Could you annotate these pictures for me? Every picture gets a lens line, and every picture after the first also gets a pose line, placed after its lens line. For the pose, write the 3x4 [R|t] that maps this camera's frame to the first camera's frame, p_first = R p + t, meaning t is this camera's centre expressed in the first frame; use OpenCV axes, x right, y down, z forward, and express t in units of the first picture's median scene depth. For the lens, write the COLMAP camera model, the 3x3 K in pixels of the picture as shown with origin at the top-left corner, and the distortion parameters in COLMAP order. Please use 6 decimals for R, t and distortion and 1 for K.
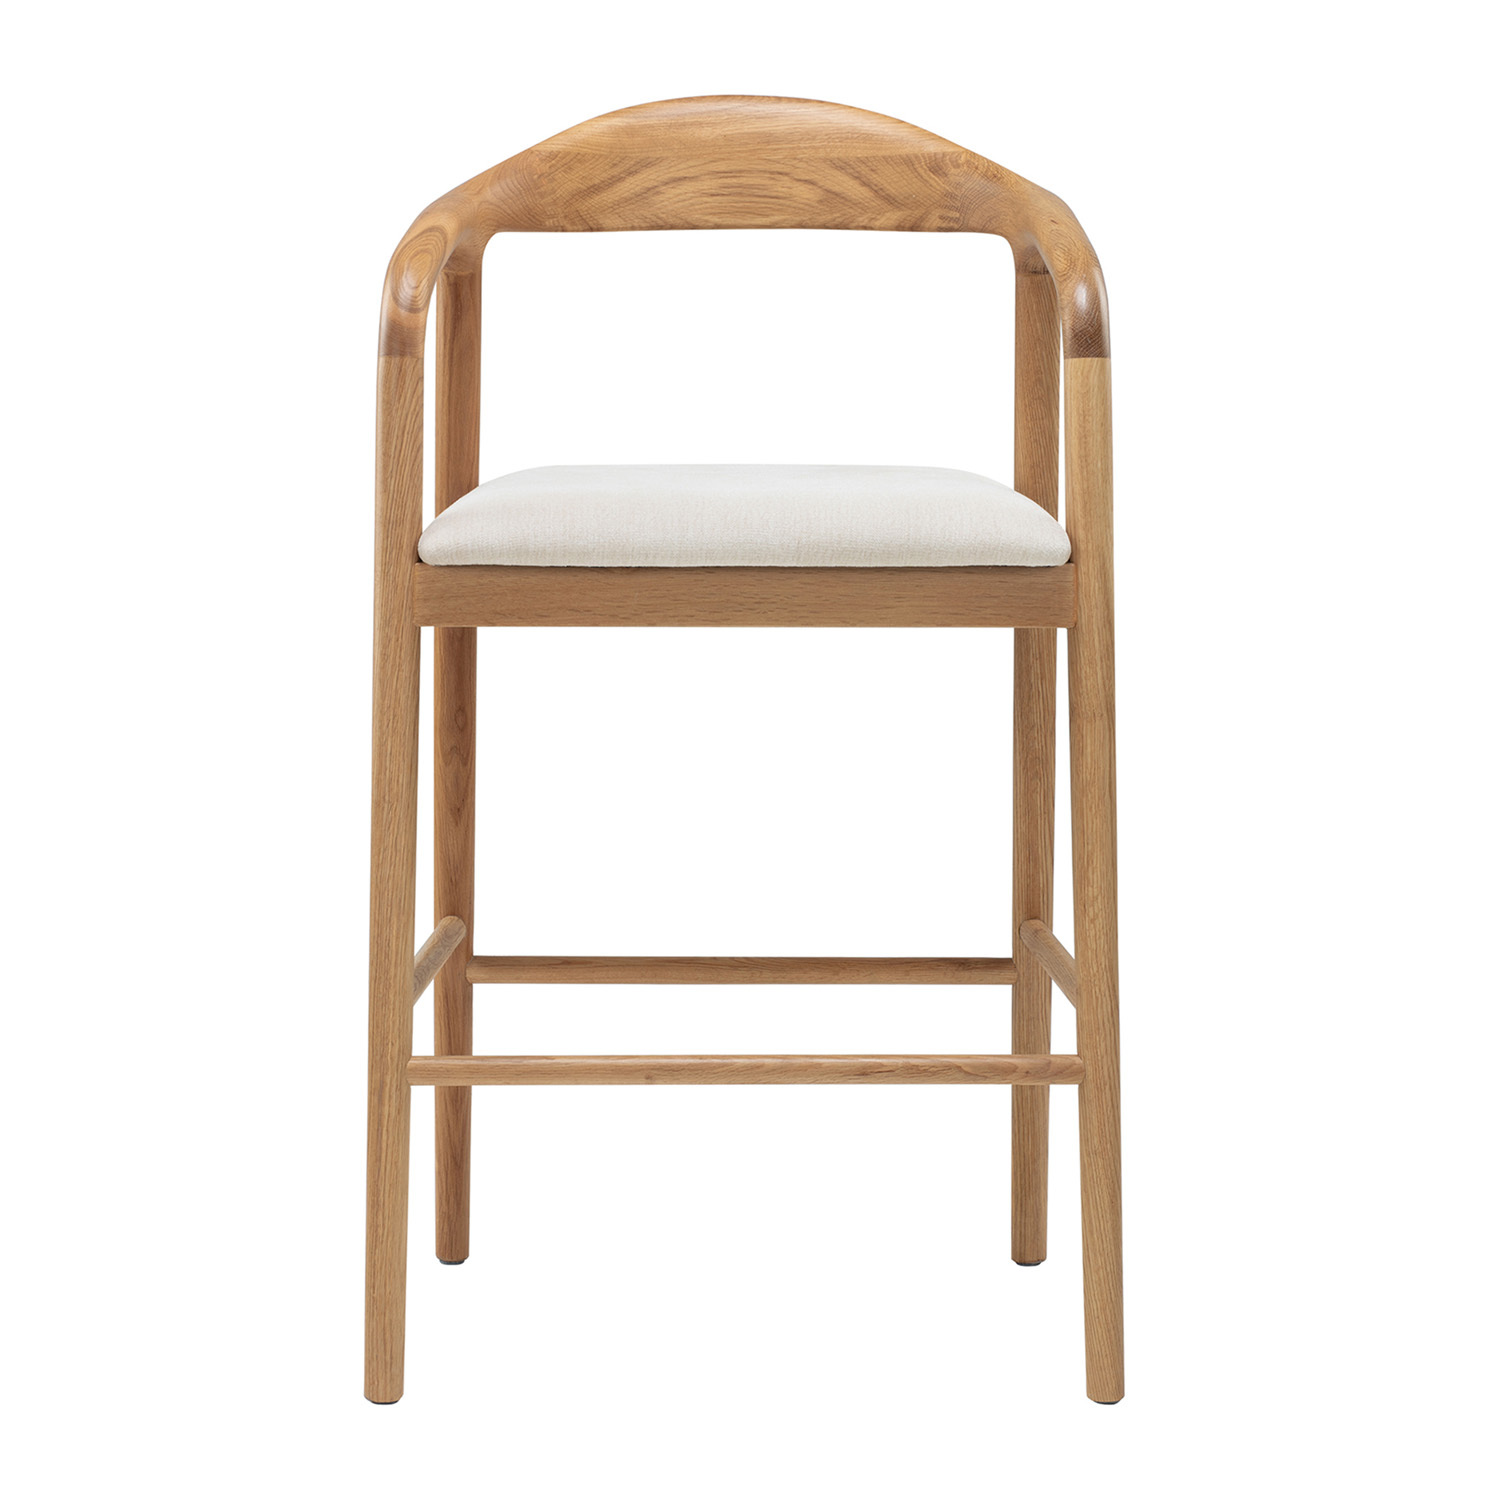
lens RADIAL K [[8080.5, 0, 750.0], [0, 8080.5, 750.0], [0, 0, 1]] dist [0.315505, 10.261914]
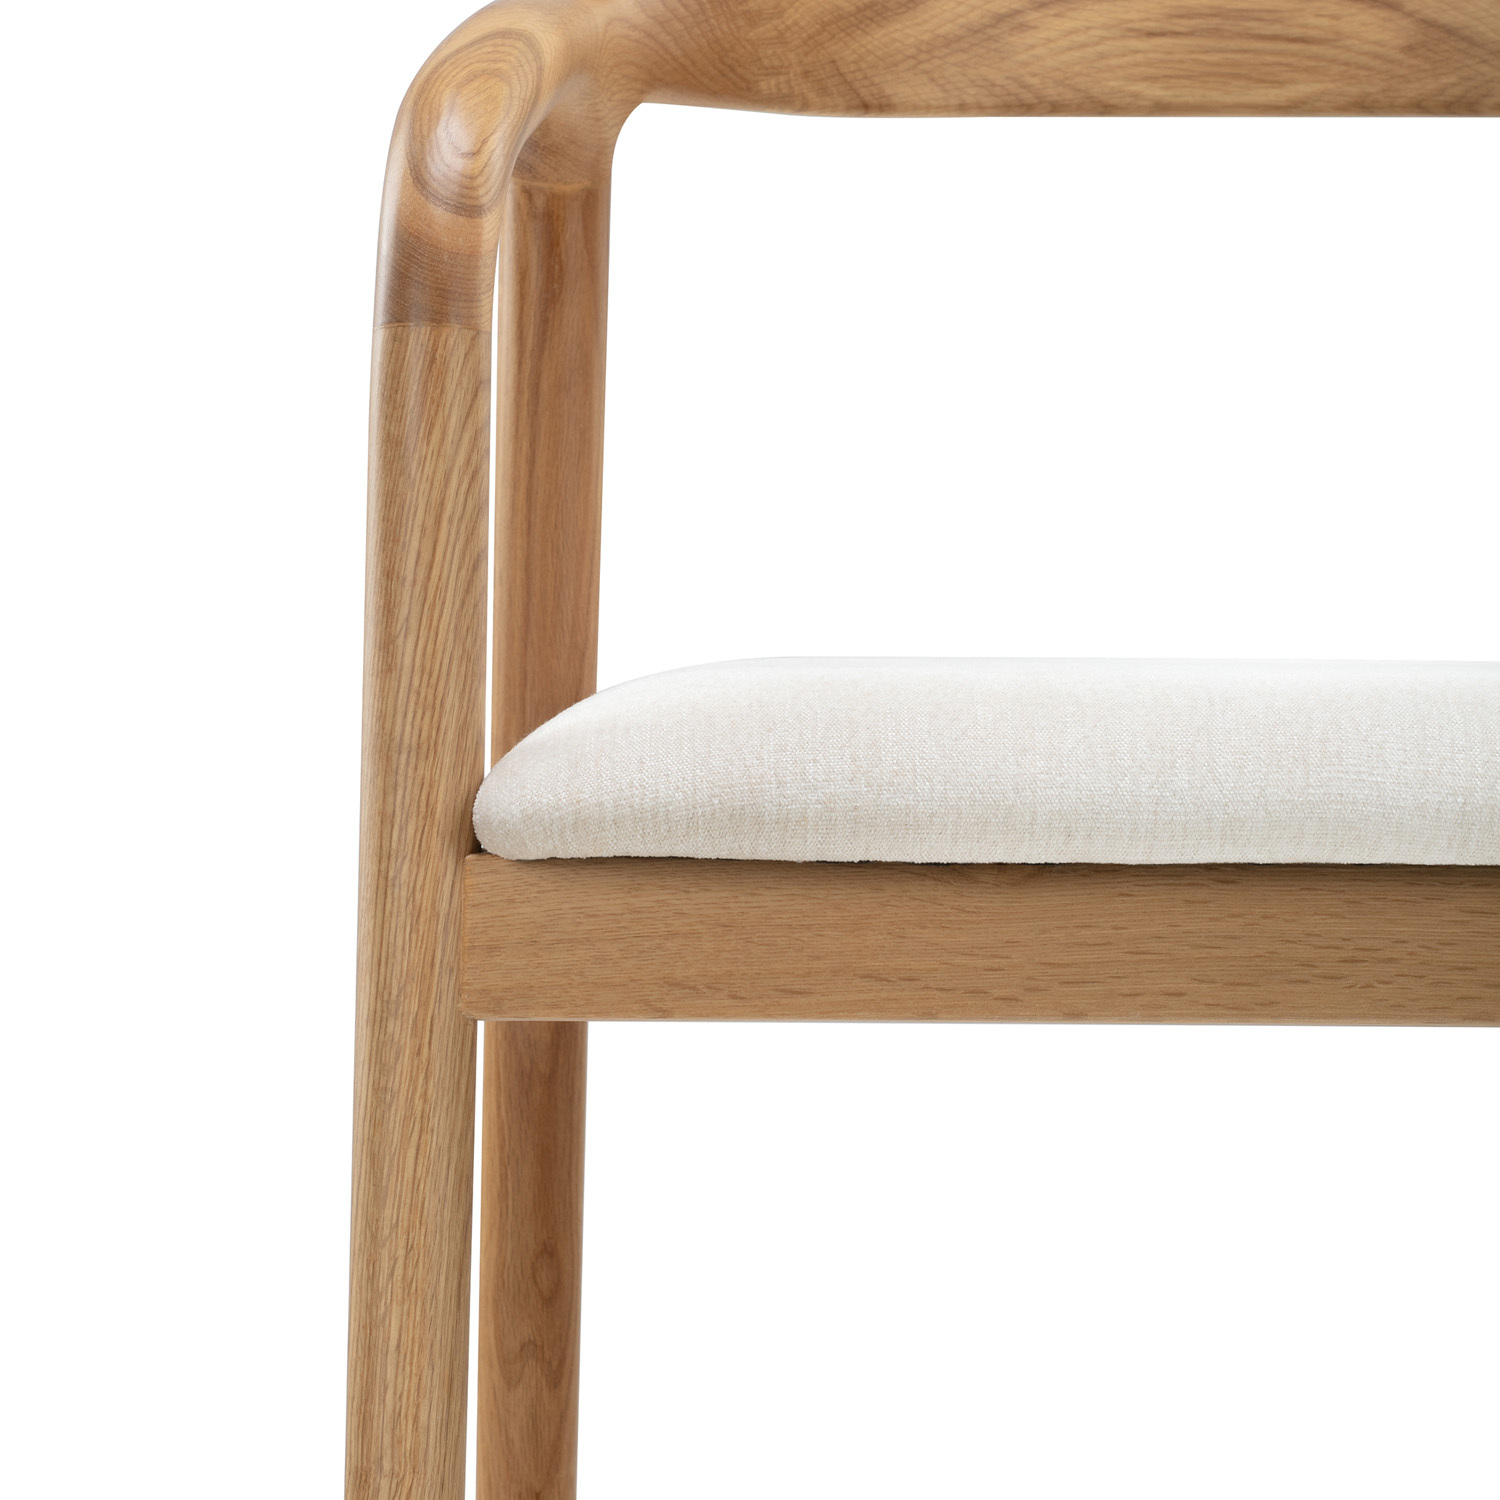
lens RADIAL K [[8080.5, 0, 750.0], [0, 8080.5, 750.0], [0, 0, 1]] dist [0.315505, 10.261914]
pose [[0.999692, 0.007001, 0.023813, -0.035730], [-0.004923, 0.996266, -0.086194, 0.005106], [-0.024327, 0.086050, 0.995994, 0.591134]]
